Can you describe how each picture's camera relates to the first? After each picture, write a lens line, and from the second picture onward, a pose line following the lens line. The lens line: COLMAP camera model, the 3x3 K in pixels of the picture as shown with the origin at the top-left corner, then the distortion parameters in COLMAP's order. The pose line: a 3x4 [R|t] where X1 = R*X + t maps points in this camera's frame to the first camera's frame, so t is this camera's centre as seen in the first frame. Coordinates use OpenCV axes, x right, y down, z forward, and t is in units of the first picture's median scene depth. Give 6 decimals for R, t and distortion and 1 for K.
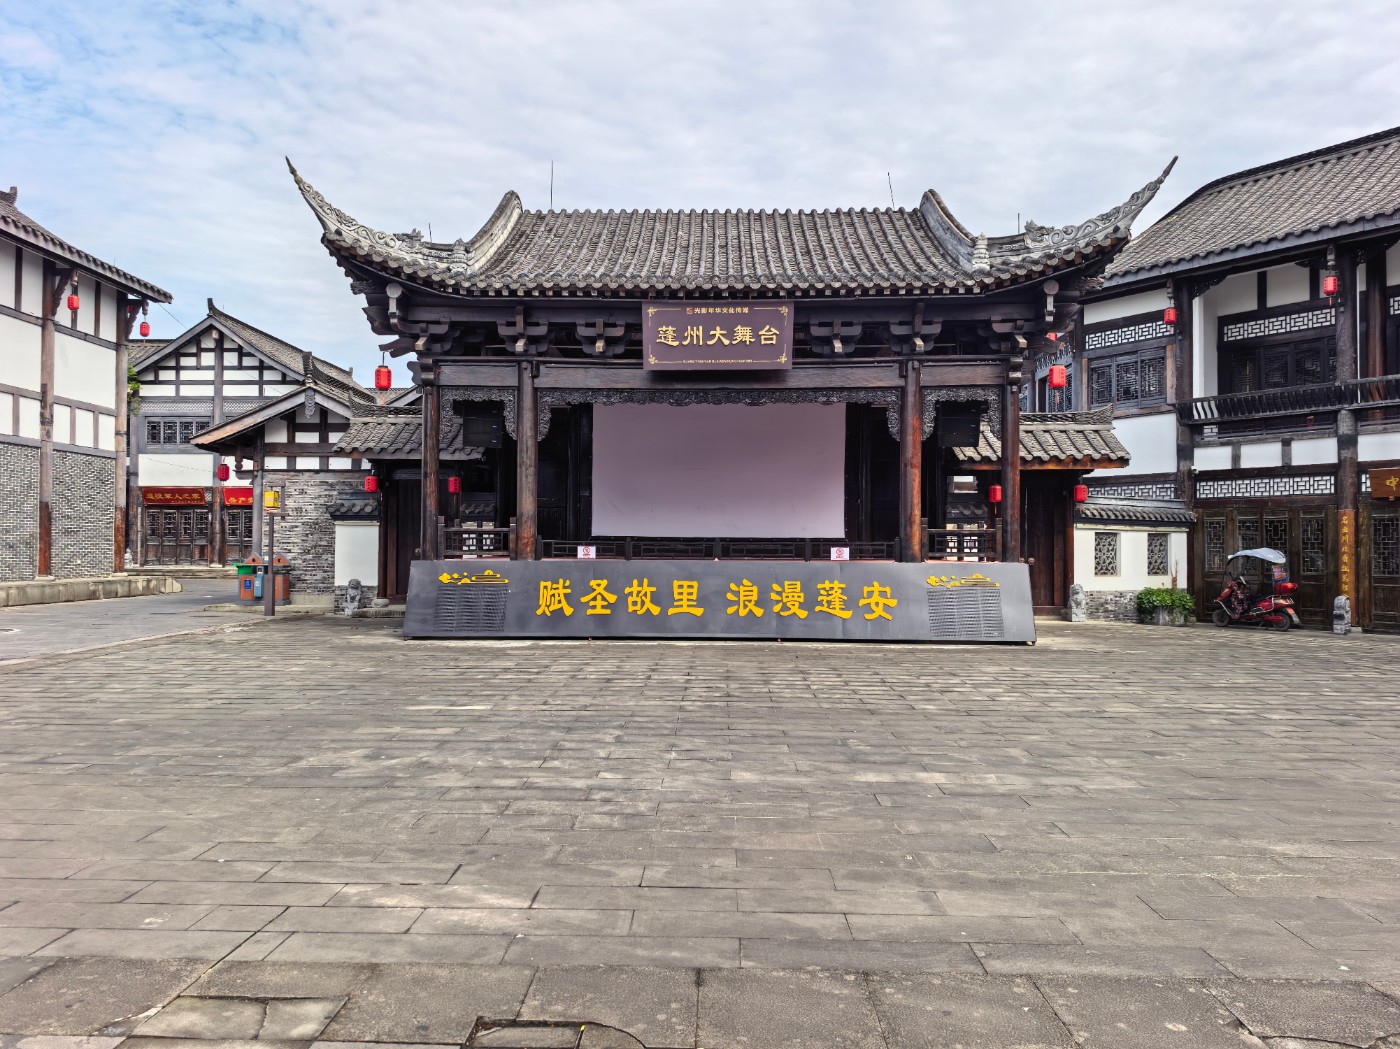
lens RADIAL K [[1051.3, 0, 700.0], [0, 1051.3, 524.5], [0, 0, 1]] dist [0.005822, -0.001232]
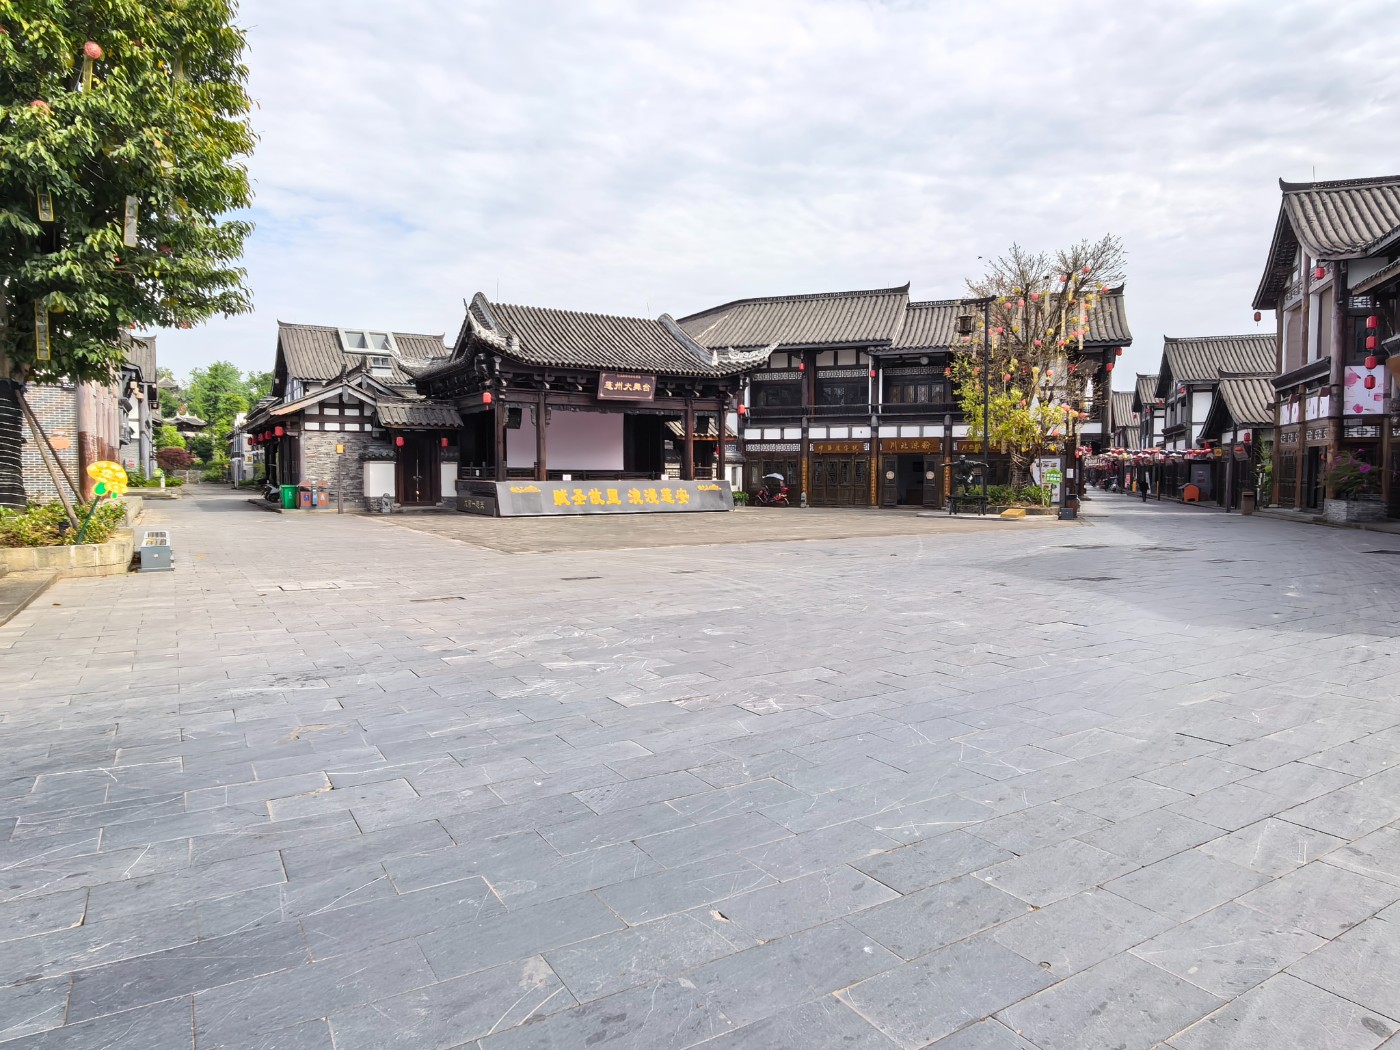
lens RADIAL K [[923.2, 0, 700.0], [0, 923.2, 525.0], [0, 0, 1]] dist [-0.008855, -0.002688]
pose [[0.827116, -0.036497, 0.560846, -0.803301], [-0.010918, 0.996658, 0.080959, -0.029221], [-0.561926, -0.073086, 0.823953, -0.656309]]
